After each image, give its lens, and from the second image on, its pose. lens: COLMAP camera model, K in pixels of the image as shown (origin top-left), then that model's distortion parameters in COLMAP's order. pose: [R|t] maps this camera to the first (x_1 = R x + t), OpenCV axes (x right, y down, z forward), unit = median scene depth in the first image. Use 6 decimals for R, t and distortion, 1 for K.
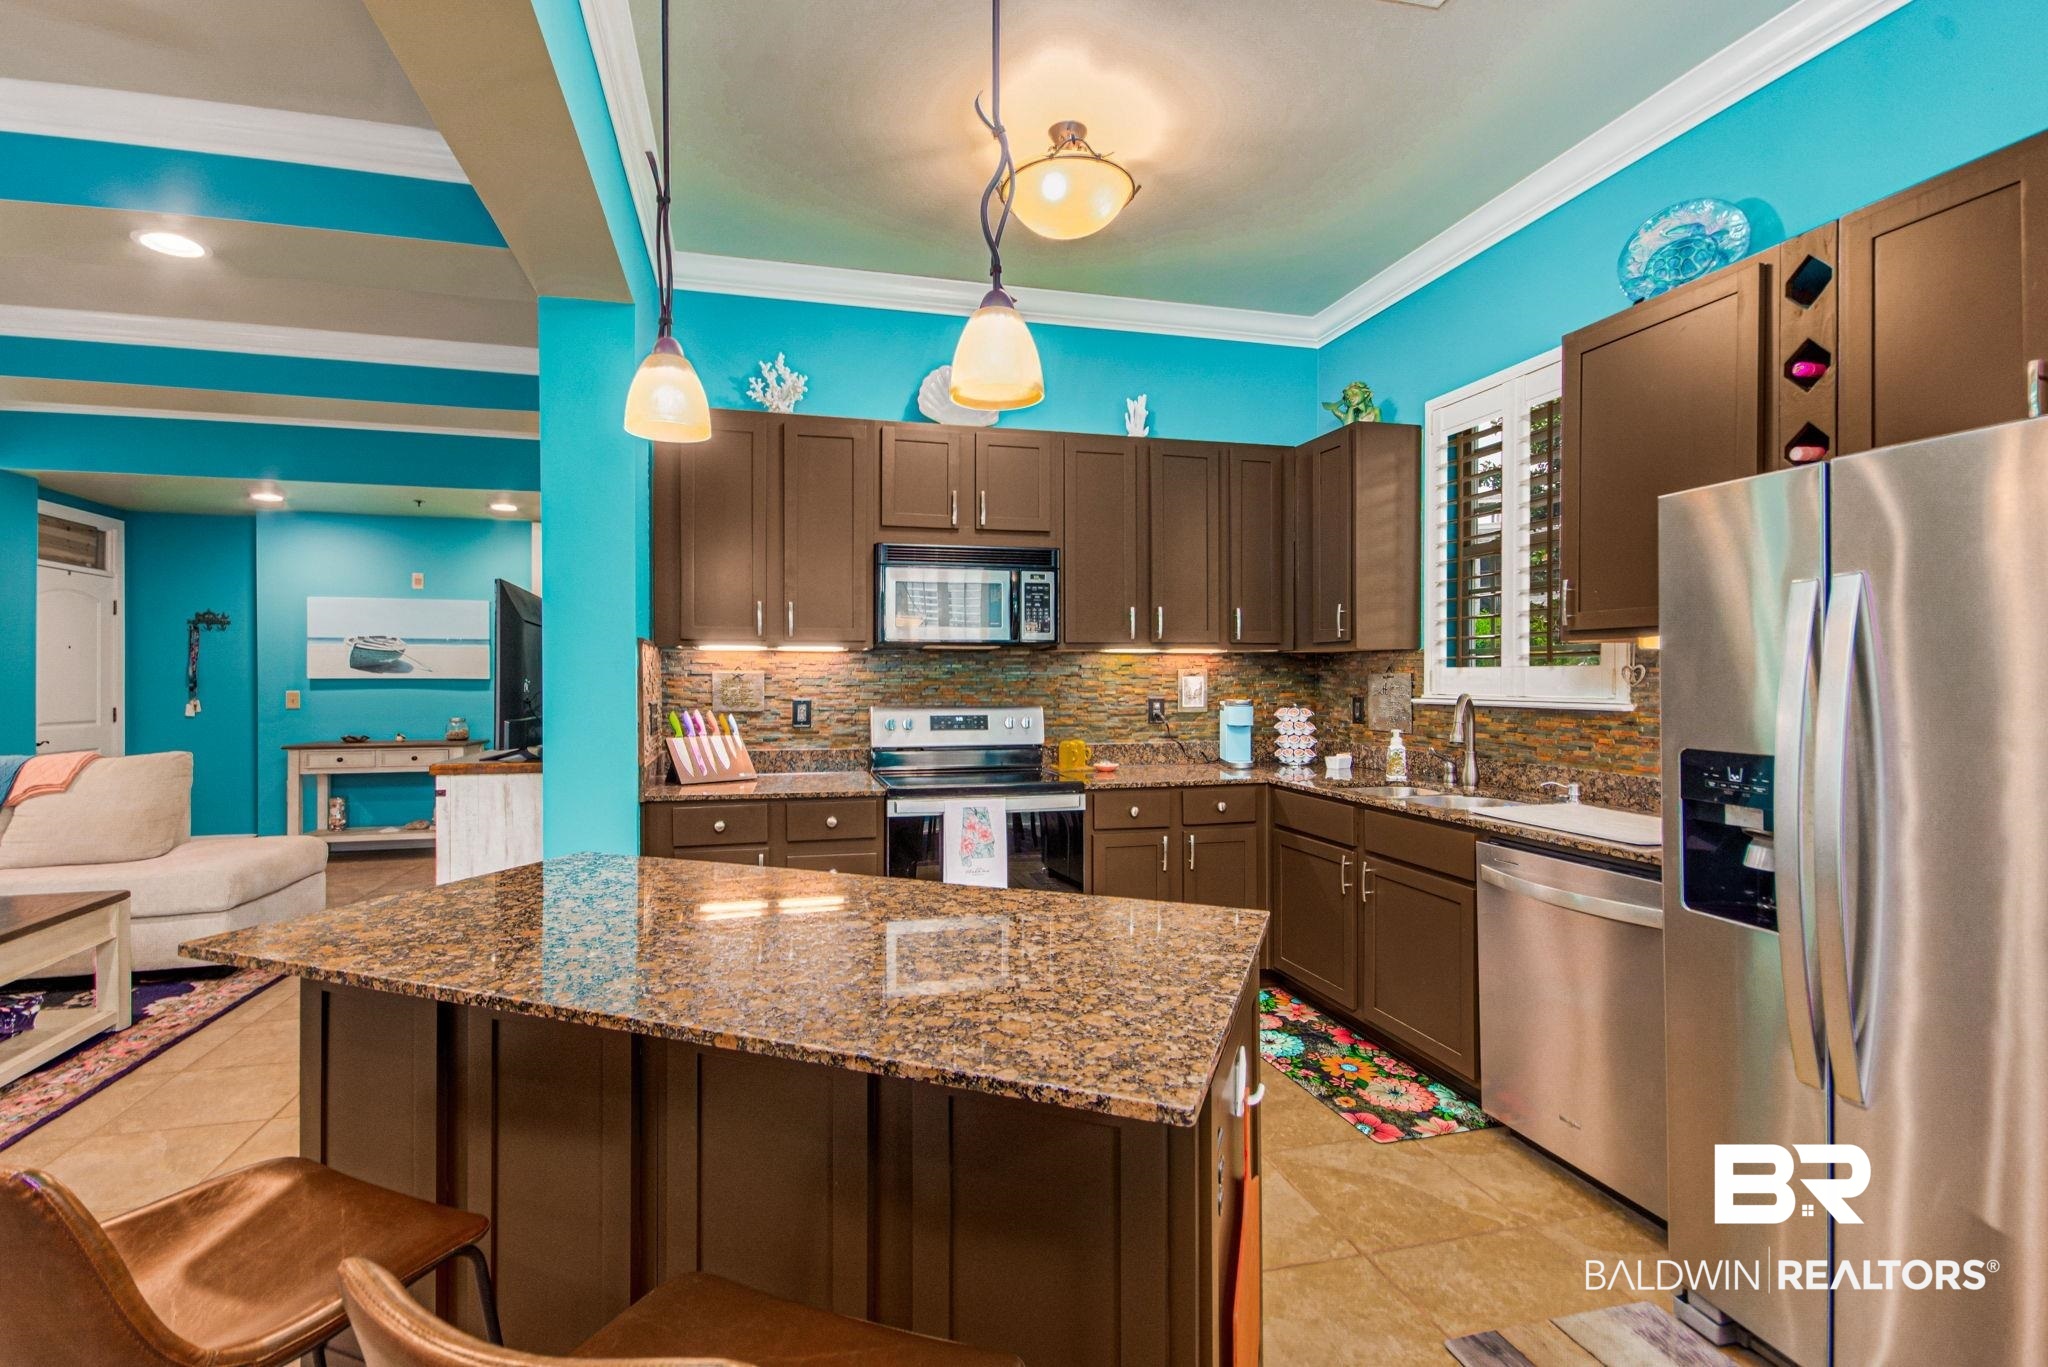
lens RADIAL K [[948.5, 0, 1014.8], [0, 948.5, 674.5], [0, 0, 1]] dist [0.001216, 0.000146]
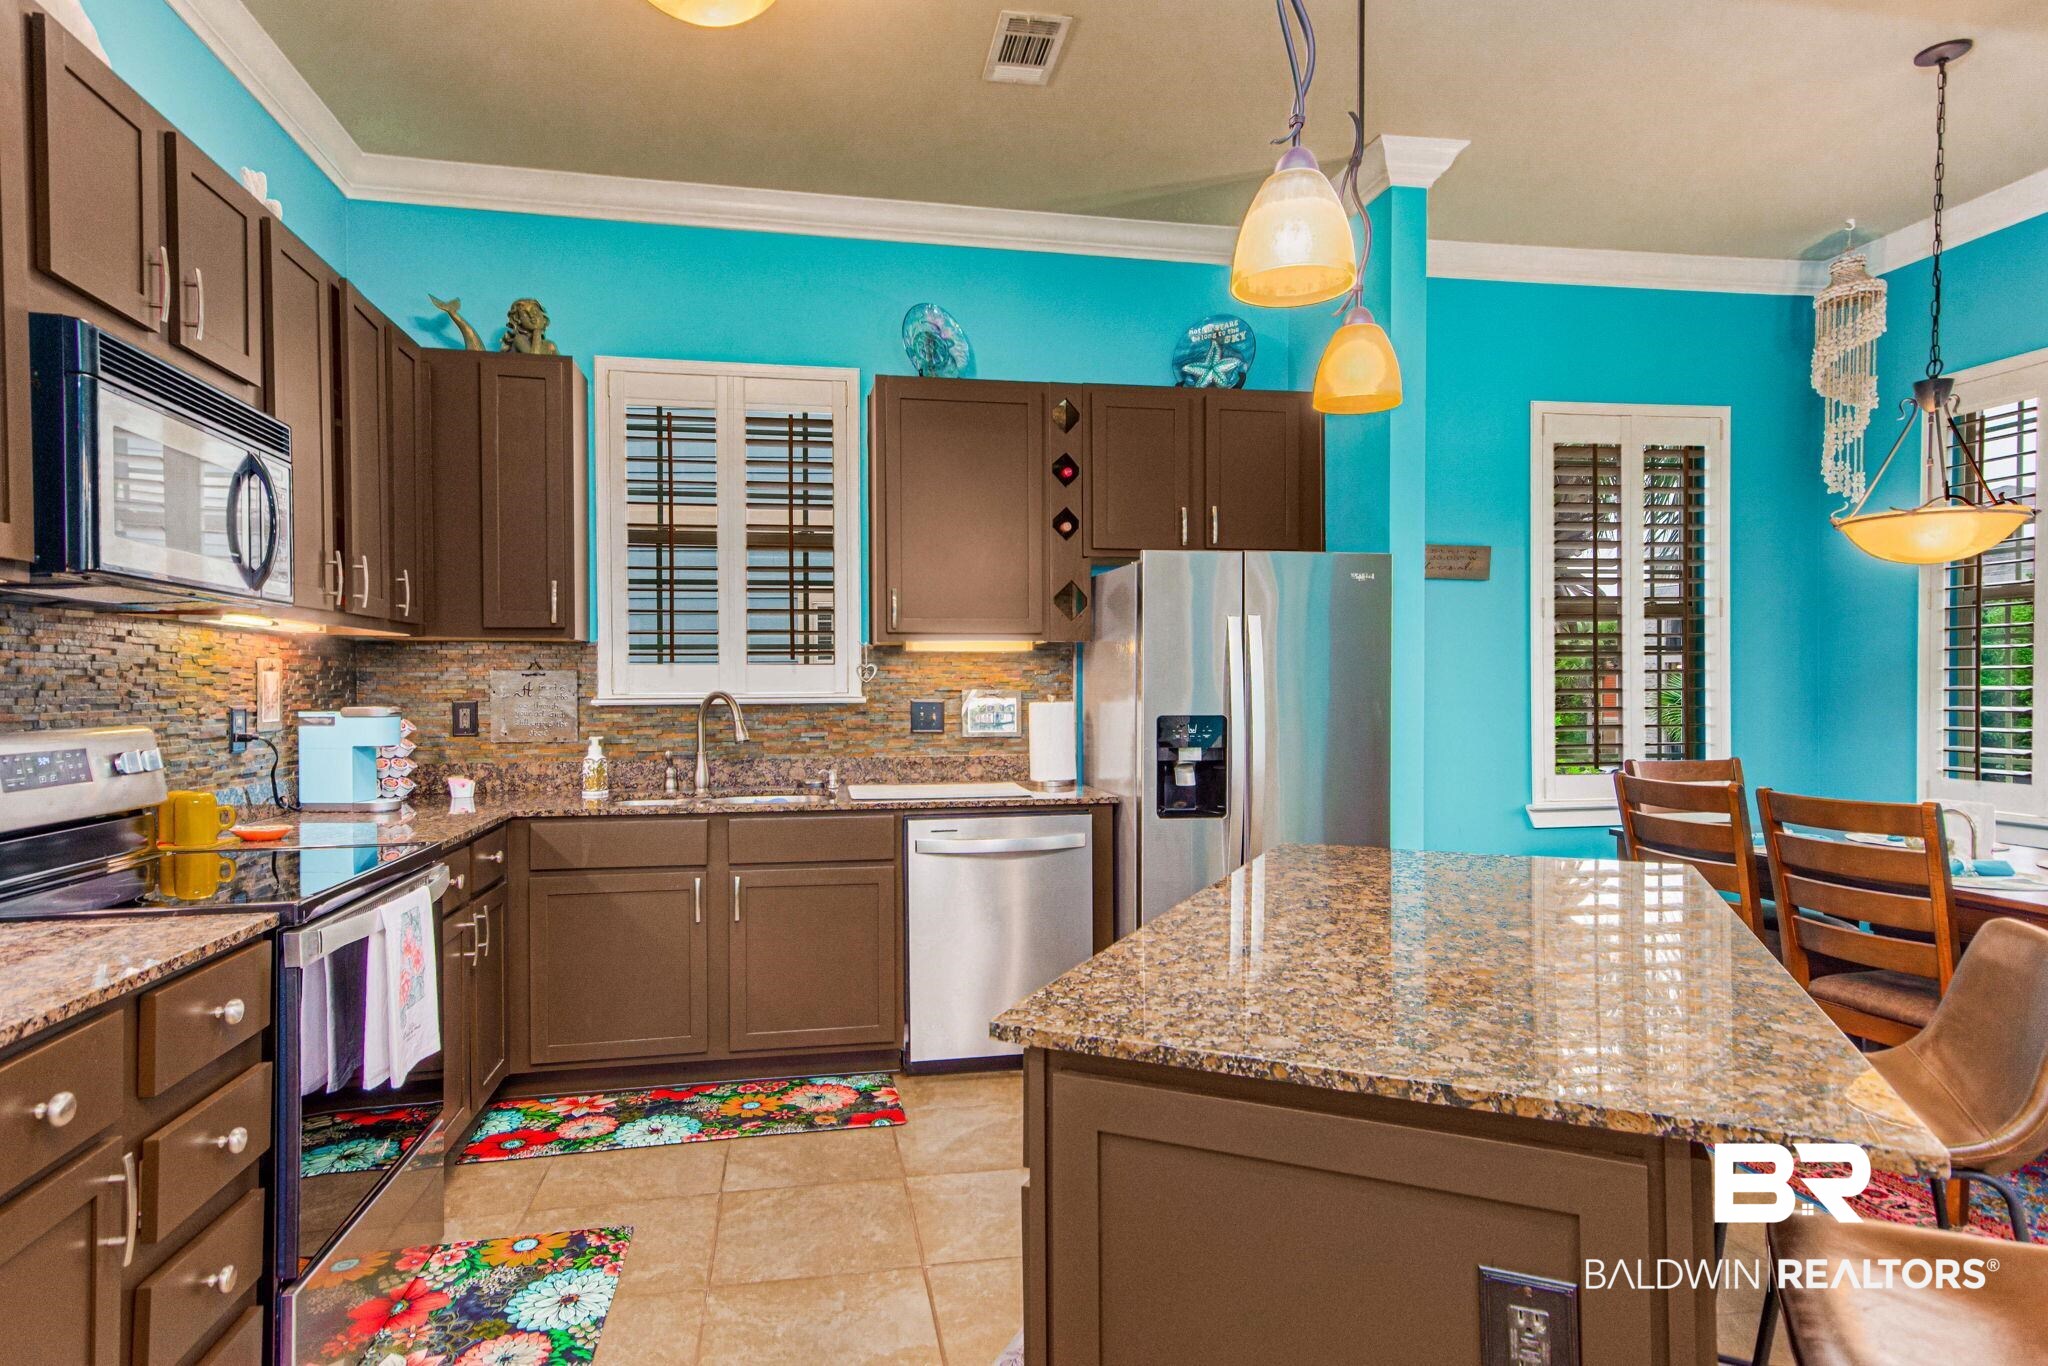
lens RADIAL K [[1131.4, 0, 1024.0], [0, 1131.4, 683.0], [0, 0, 1]] dist [0.001883, 0.000235]
pose [[0.049353, 0.002974, 0.998777, -0.715010], [0.002705, 0.999992, -0.003111, 0.017986], [-0.998778, 0.002856, 0.049345, 0.694846]]
